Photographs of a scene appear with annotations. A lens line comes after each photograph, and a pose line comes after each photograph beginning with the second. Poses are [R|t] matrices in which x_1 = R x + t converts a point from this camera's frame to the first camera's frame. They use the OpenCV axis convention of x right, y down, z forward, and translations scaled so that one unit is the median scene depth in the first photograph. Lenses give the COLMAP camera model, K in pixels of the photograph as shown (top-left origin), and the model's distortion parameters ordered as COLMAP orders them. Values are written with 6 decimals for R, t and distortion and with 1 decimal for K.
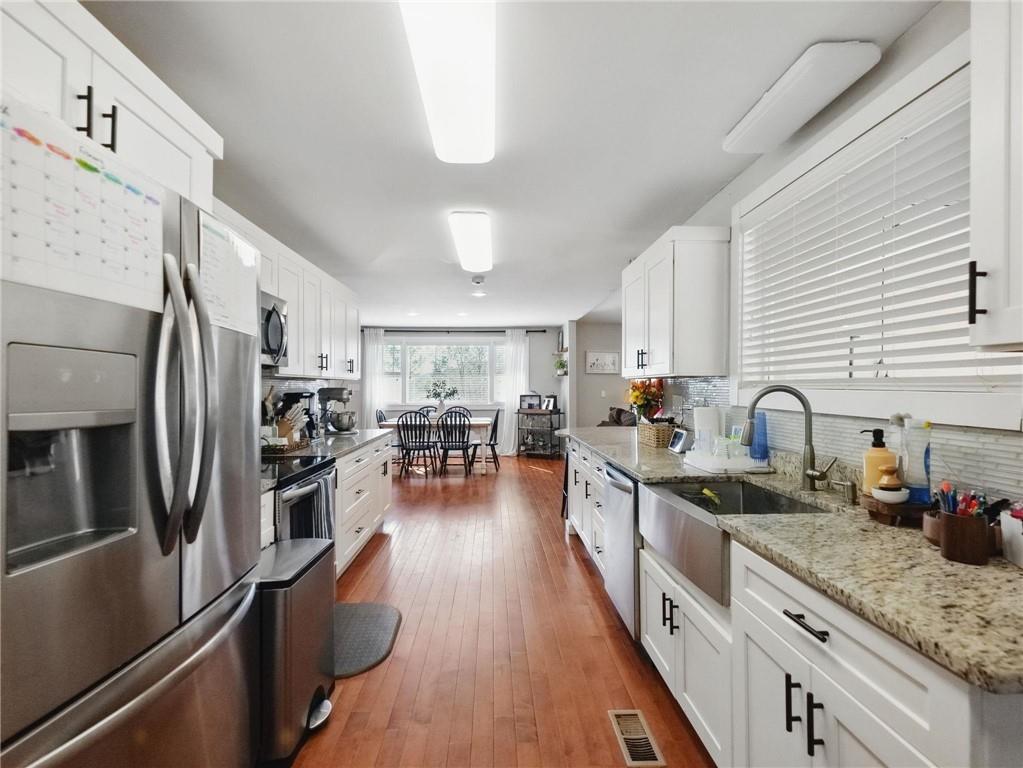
lens RADIAL K [[475.8, 0, 505.9], [0, 475.8, 387.5], [0, 0, 1]] dist [-0.008651, -0.000240]
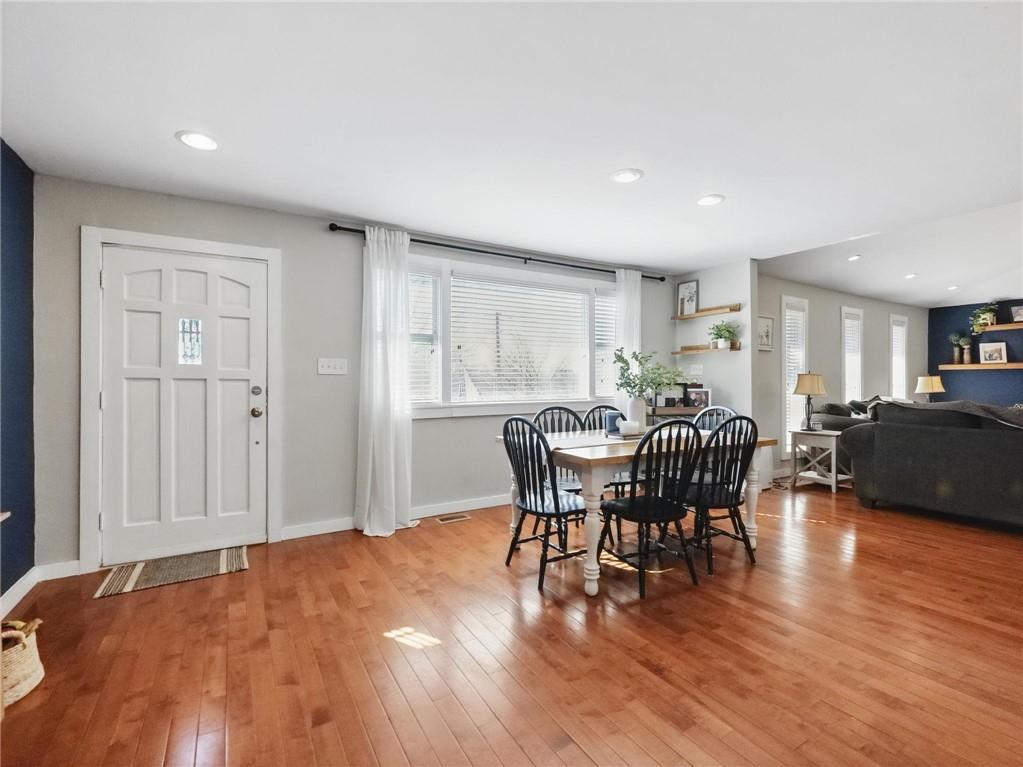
lens RADIAL K [[475.8, 0, 505.9], [0, 475.8, 387.0], [0, 0, 1]] dist [-0.008651, -0.000240]
pose [[0.874875, -0.005016, 0.484322, -0.412207], [0.003219, 0.999985, 0.004542, 0.017348], [-0.484337, -0.002415, 0.874878, 0.595856]]
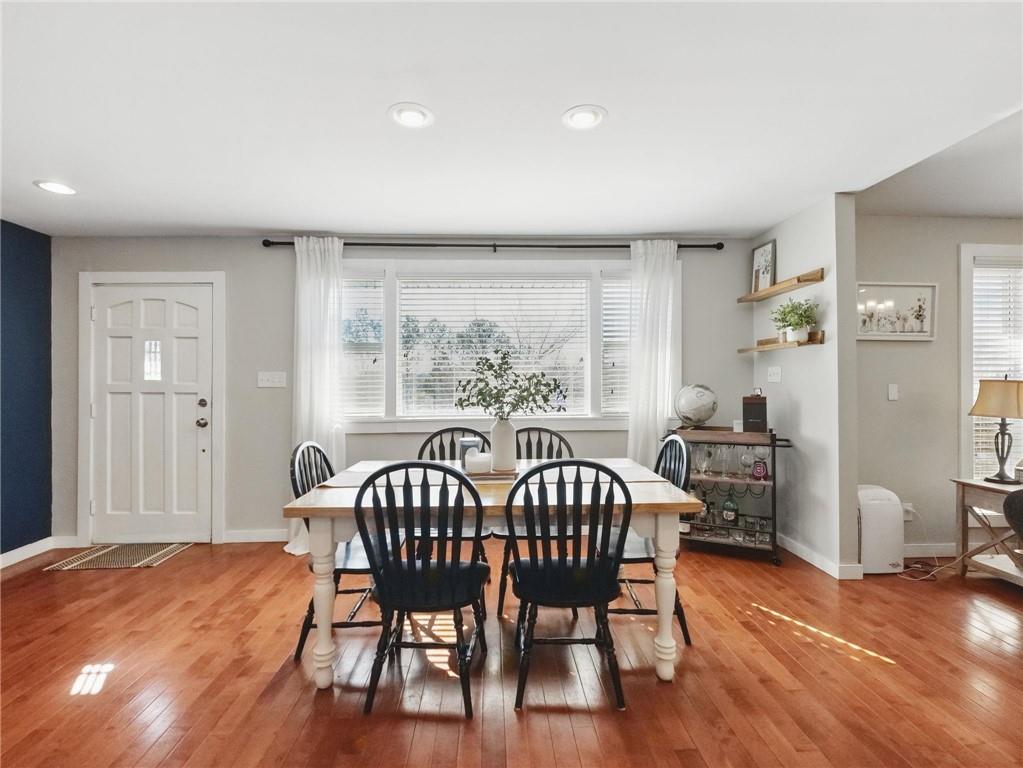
lens RADIAL K [[475.8, 0, 505.9], [0, 475.8, 387.5], [0, 0, 1]] dist [-0.008651, -0.000240]
pose [[0.999952, -0.003826, 0.008980, -0.121713], [0.003850, 0.999989, -0.002646, 0.009456], [-0.008970, 0.002680, 0.999956, 0.607820]]
